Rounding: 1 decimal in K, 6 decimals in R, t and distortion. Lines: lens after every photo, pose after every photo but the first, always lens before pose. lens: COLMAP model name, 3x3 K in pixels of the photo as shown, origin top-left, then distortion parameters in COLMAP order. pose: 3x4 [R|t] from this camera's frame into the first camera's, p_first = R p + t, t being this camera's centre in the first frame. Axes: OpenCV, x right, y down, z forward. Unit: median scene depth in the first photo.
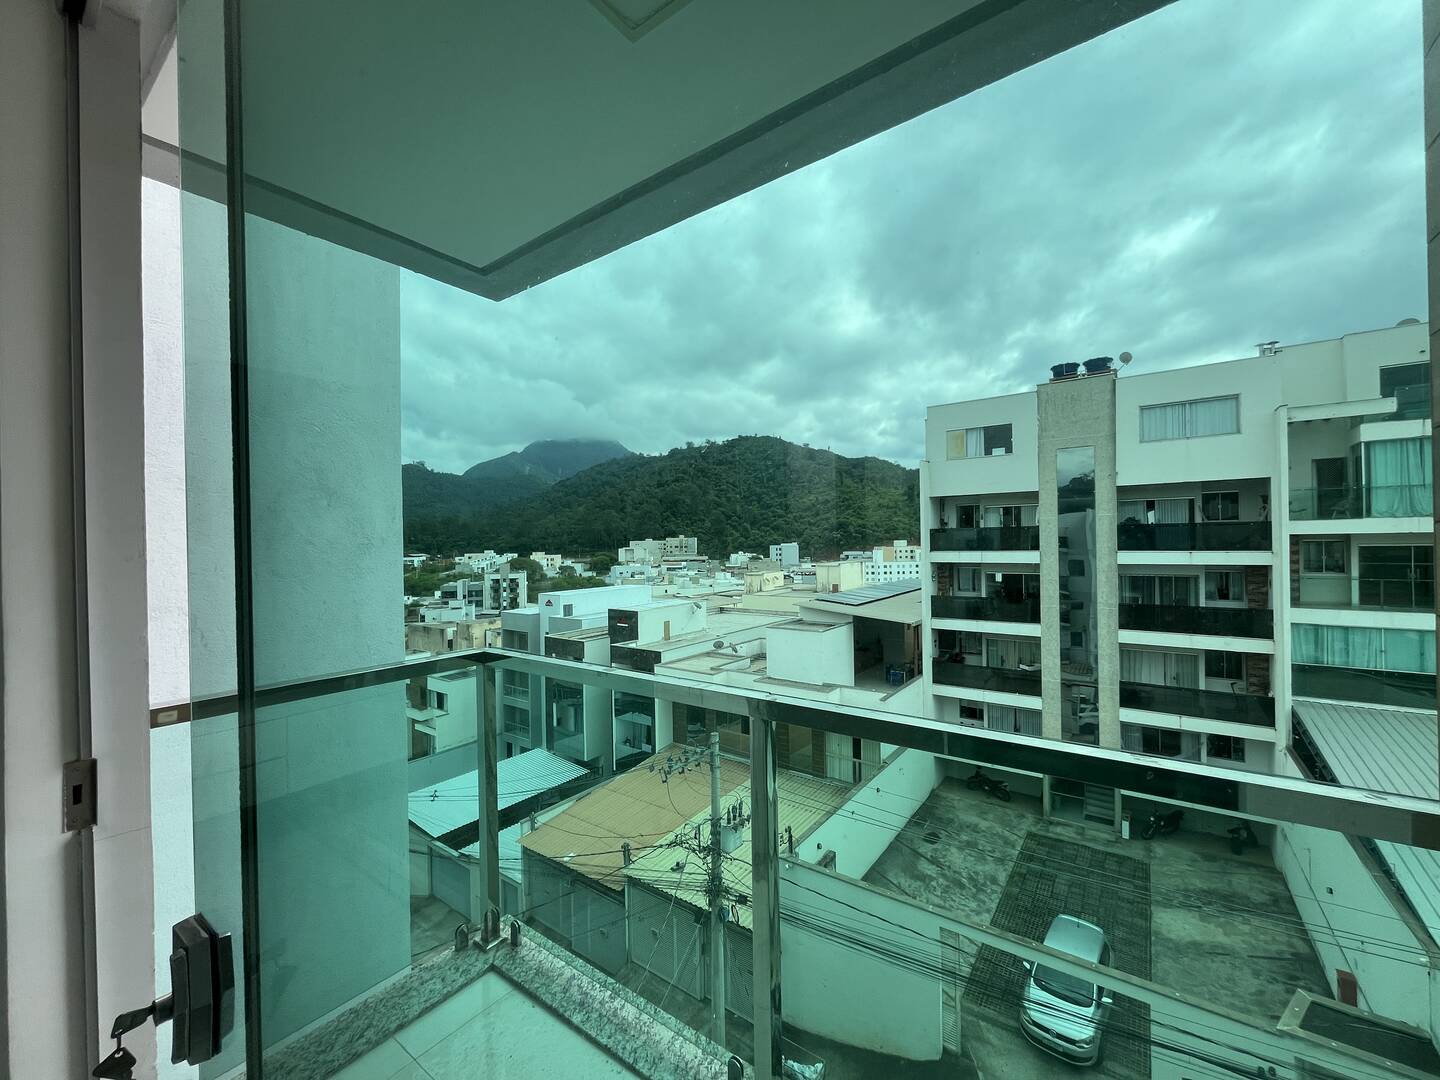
lens RADIAL K [[581.2, 0, 717.2], [0, 581.2, 541.1], [0, 0, 1]] dist [-0.002413, -0.000218]
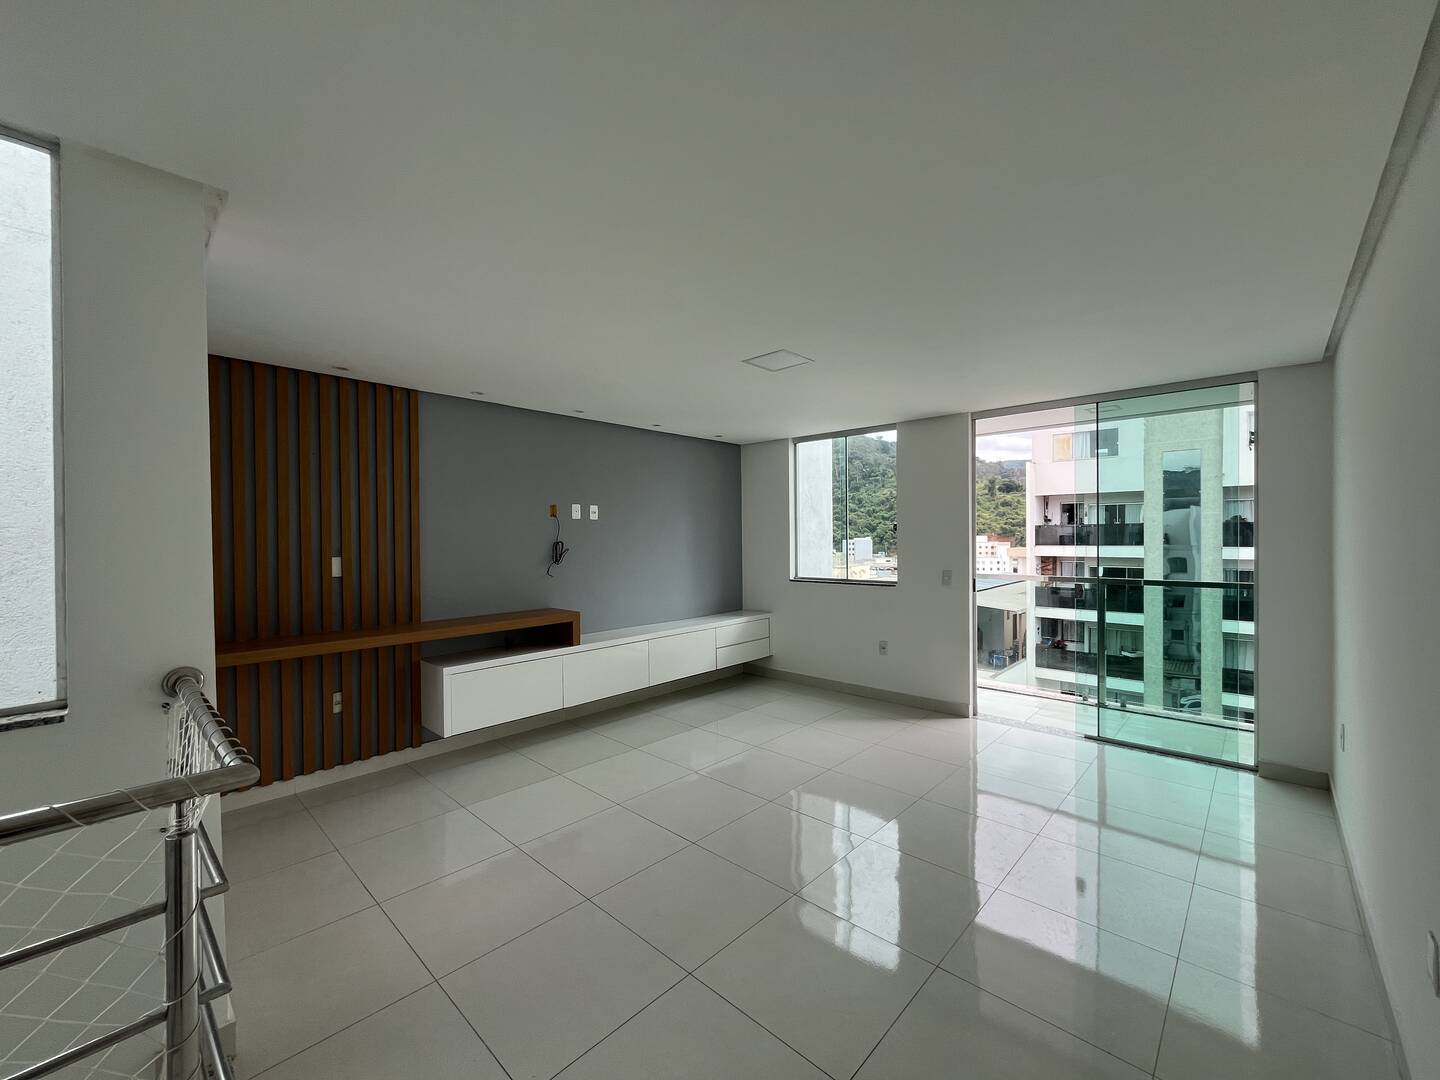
lens RADIAL K [[581.2, 0, 717.2], [0, 581.2, 541.1], [0, 0, 1]] dist [-0.002413, -0.000218]
pose [[0.993139, 0.008023, -0.116660, -0.097098], [-0.006807, 0.999918, 0.010818, 0.001365], [0.116737, -0.009950, 0.993113, -0.149261]]
